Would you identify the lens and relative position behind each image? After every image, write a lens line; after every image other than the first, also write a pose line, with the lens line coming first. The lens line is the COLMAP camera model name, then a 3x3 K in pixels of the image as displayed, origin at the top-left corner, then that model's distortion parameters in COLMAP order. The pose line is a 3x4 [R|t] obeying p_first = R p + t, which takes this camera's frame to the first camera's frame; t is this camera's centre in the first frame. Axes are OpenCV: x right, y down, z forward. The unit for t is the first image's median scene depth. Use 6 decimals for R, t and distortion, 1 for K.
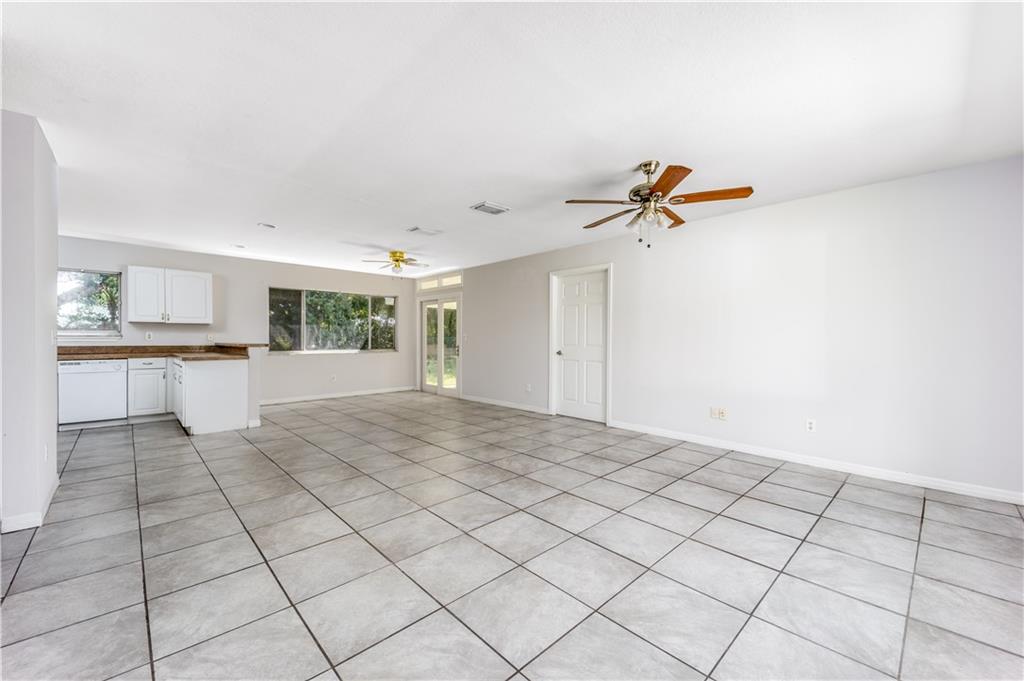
lens RADIAL K [[408.6, 0, 500.4], [0, 408.6, 341.6], [0, 0, 1]] dist [0.048200, -0.026953]
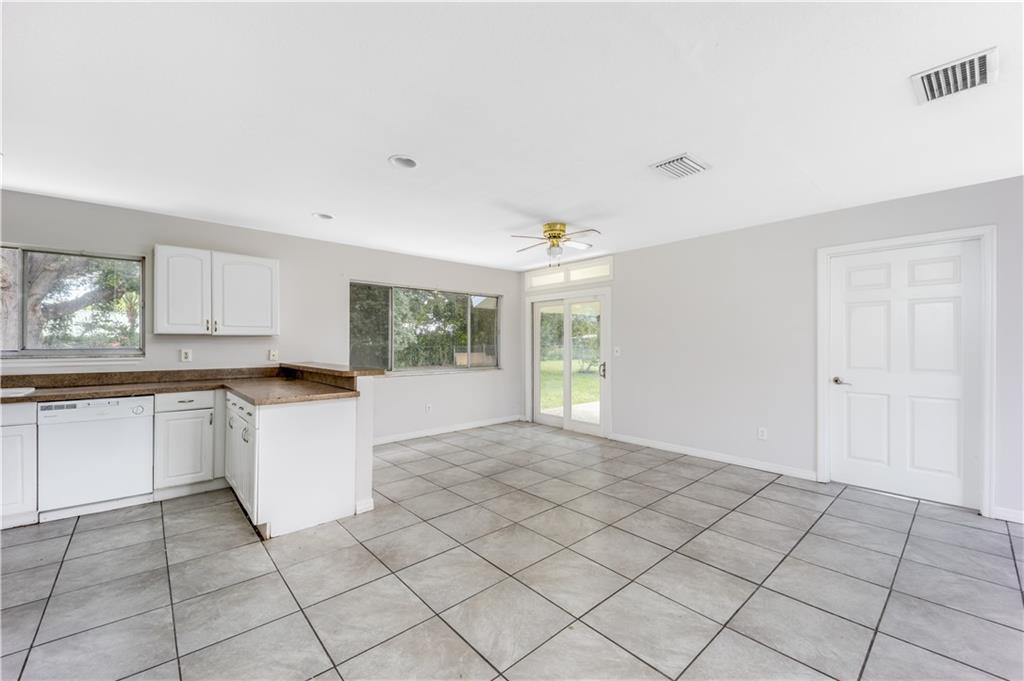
lens RADIAL K [[408.6, 0, 500.4], [0, 408.6, 341.6], [0, 0, 1]] dist [0.048200, -0.026953]
pose [[0.999668, -0.004379, -0.025398, -0.344576], [0.004040, 0.999902, -0.013406, -0.024234], [0.025454, 0.013299, 0.999588, 0.372786]]
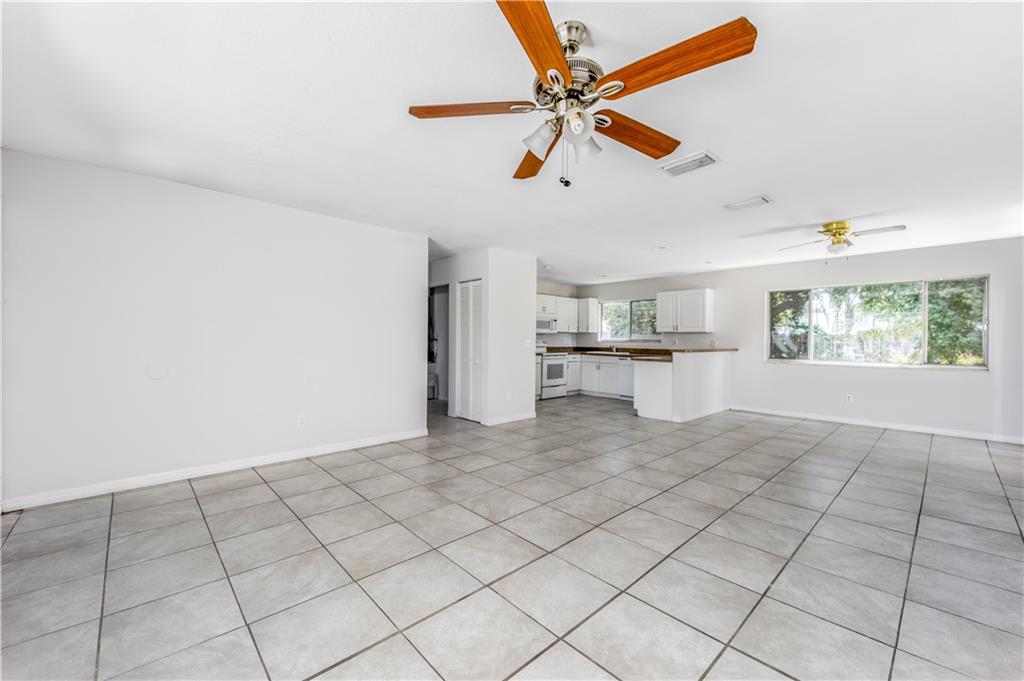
lens RADIAL K [[399.9, 0, 509.6], [0, 399.9, 339.6], [0, 0, 1]] dist [0.033299, -0.017638]
pose [[-0.005308, -0.002716, -0.999982, 0.469560], [-0.013776, 0.999902, -0.002643, -0.011279], [0.999891, 0.013762, -0.005345, 0.484069]]
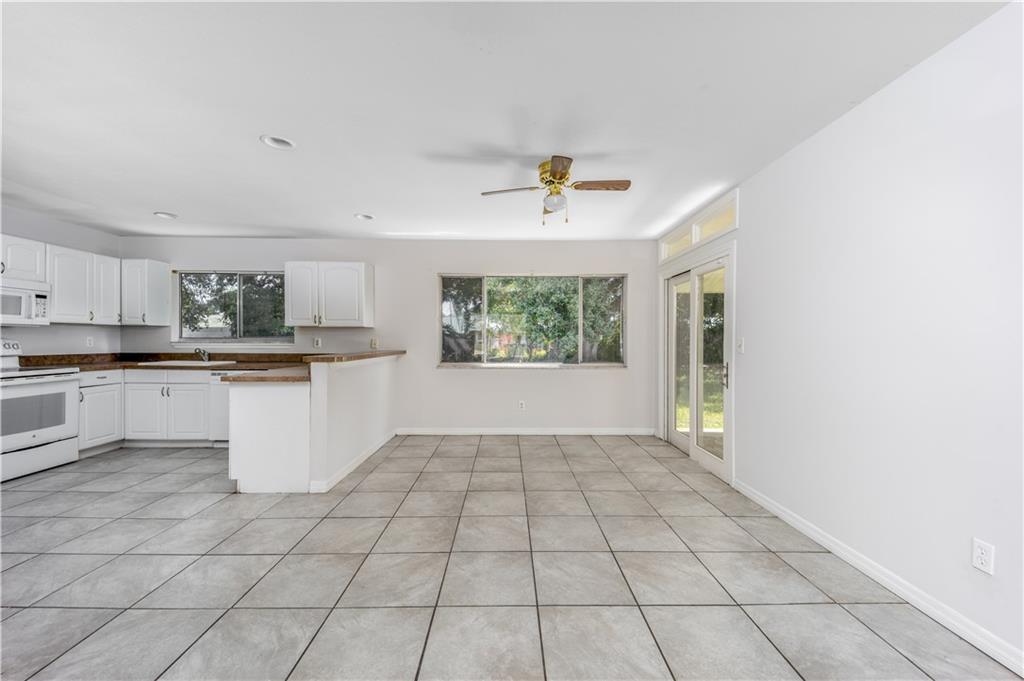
lens RADIAL K [[399.9, 0, 509.6], [0, 399.9, 339.6], [0, 0, 1]] dist [0.033299, -0.017638]
pose [[0.734592, -0.001874, -0.678507, 0.018172], [-0.003709, 0.999970, -0.006777, -0.015494], [0.678499, 0.007495, 0.734563, 0.673406]]
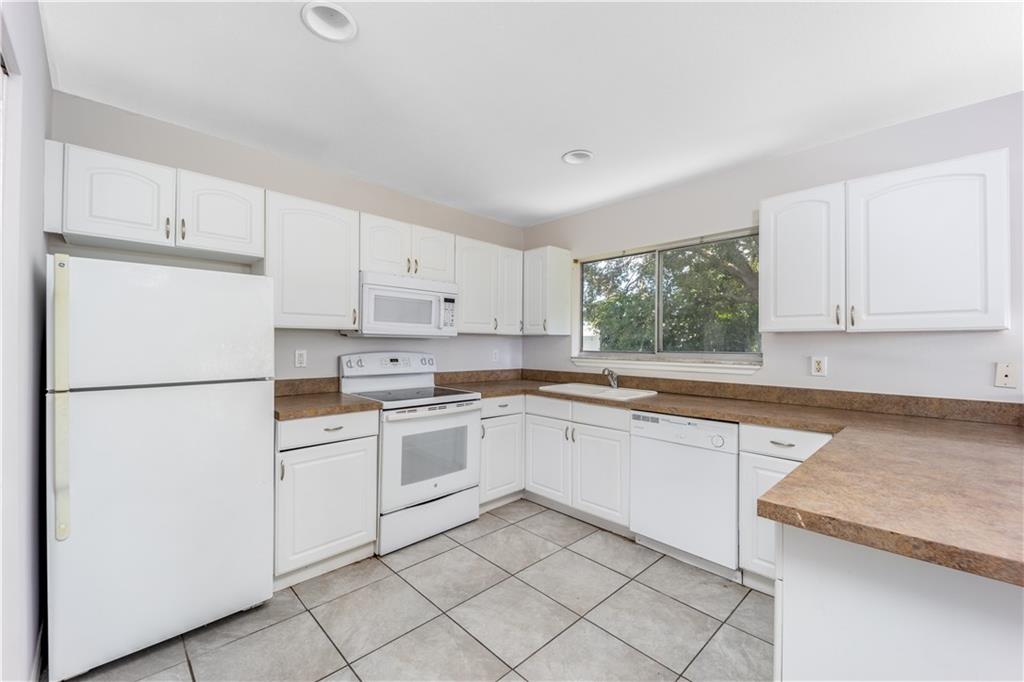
lens RADIAL K [[399.9, 0, 509.6], [0, 399.9, 340.1], [0, 0, 1]] dist [0.033299, -0.017638]
pose [[0.025326, -0.015093, -0.999565, -0.465670], [-0.013025, 0.999796, -0.015426, -0.028655], [0.999594, 0.013410, 0.025124, 0.705591]]
